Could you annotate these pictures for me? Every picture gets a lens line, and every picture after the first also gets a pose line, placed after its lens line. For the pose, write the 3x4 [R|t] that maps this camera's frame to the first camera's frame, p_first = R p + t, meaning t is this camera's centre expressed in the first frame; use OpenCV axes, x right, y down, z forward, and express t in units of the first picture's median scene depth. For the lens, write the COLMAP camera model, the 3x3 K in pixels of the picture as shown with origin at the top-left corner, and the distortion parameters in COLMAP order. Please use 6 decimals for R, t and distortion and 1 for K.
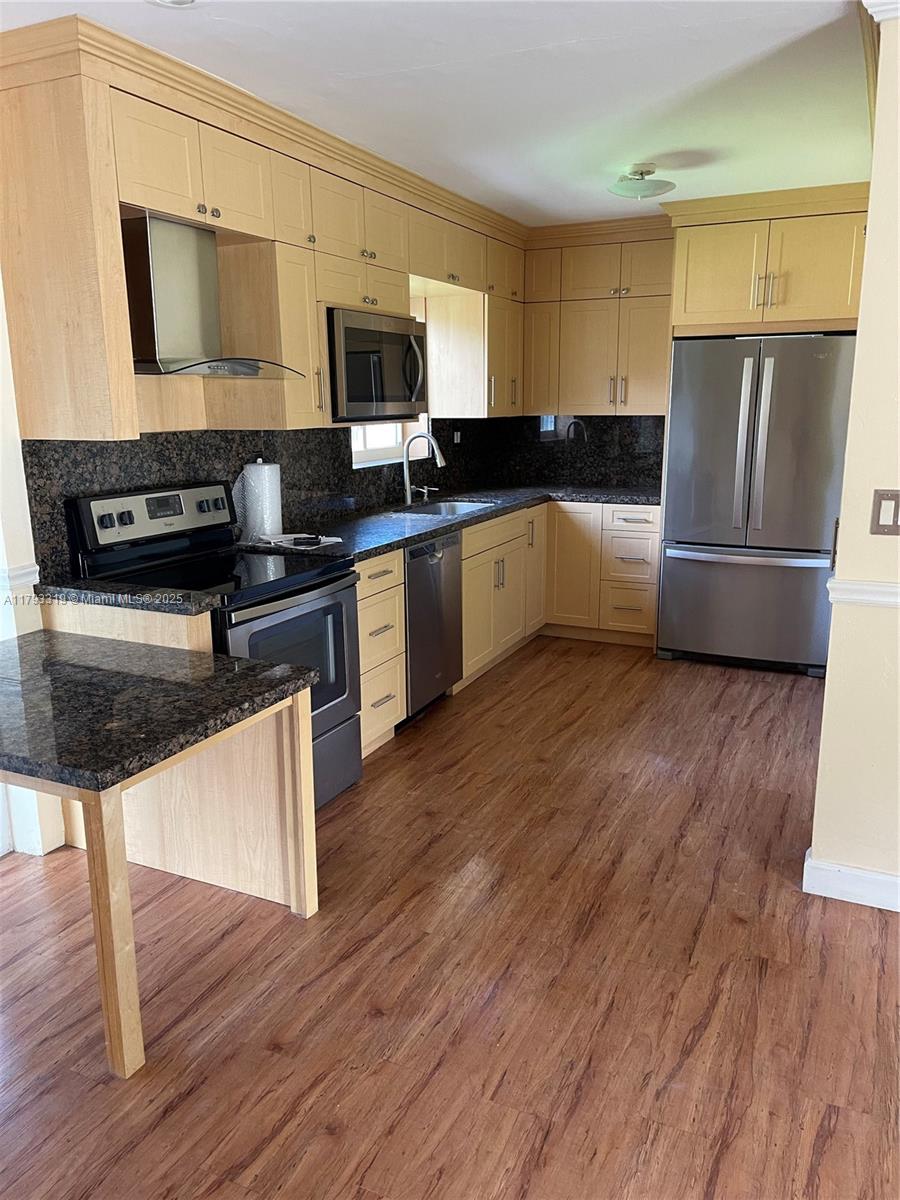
lens RADIAL K [[910.1, 0, 450.0], [0, 910.1, 600.0], [0, 0, 1]] dist [0.005361, -0.001832]
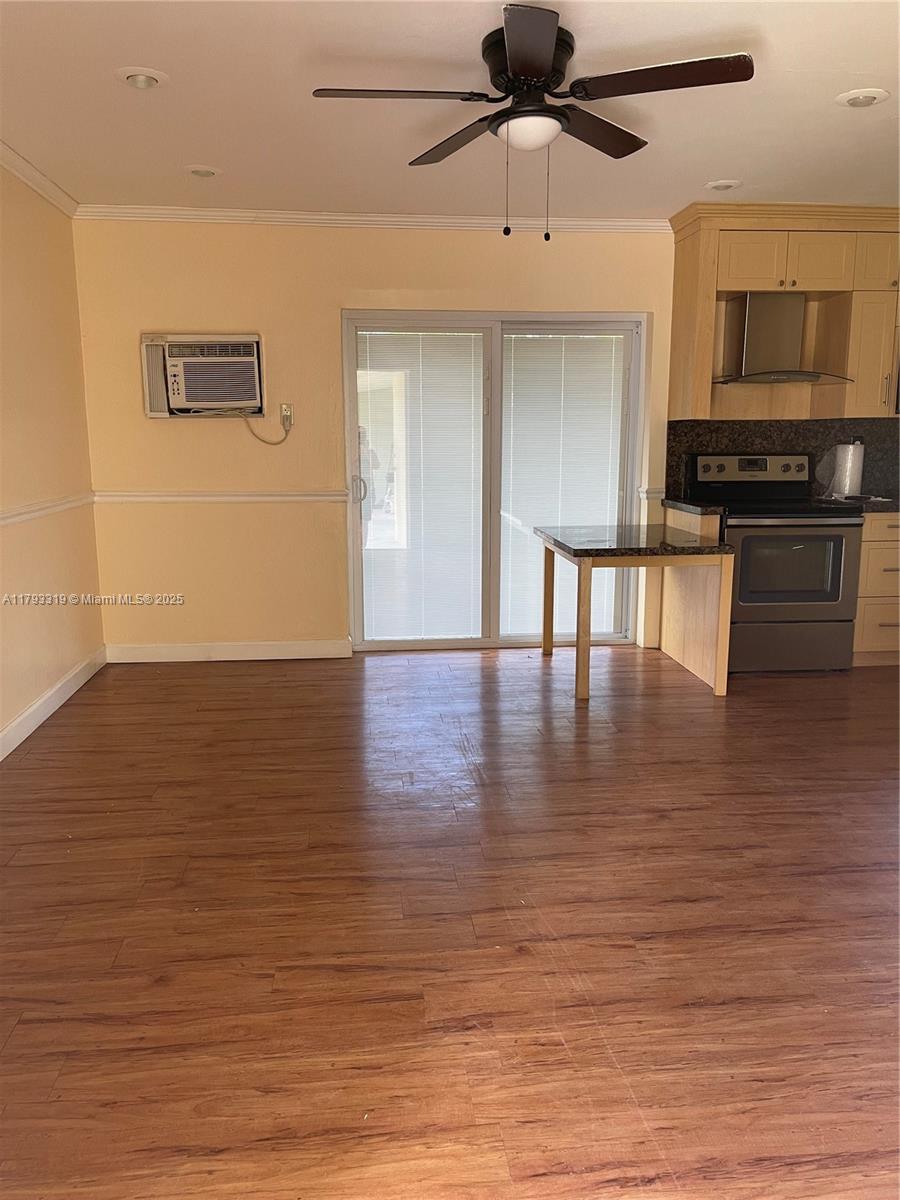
lens RADIAL K [[910.1, 0, 450.0], [0, 910.1, 600.0], [0, 0, 1]] dist [0.005361, -0.001832]
pose [[0.510447, 0.158314, -0.845210, 0.880368], [-0.183167, 0.980367, 0.073010, 0.122623], [0.840175, 0.117546, 0.529423, -0.308333]]
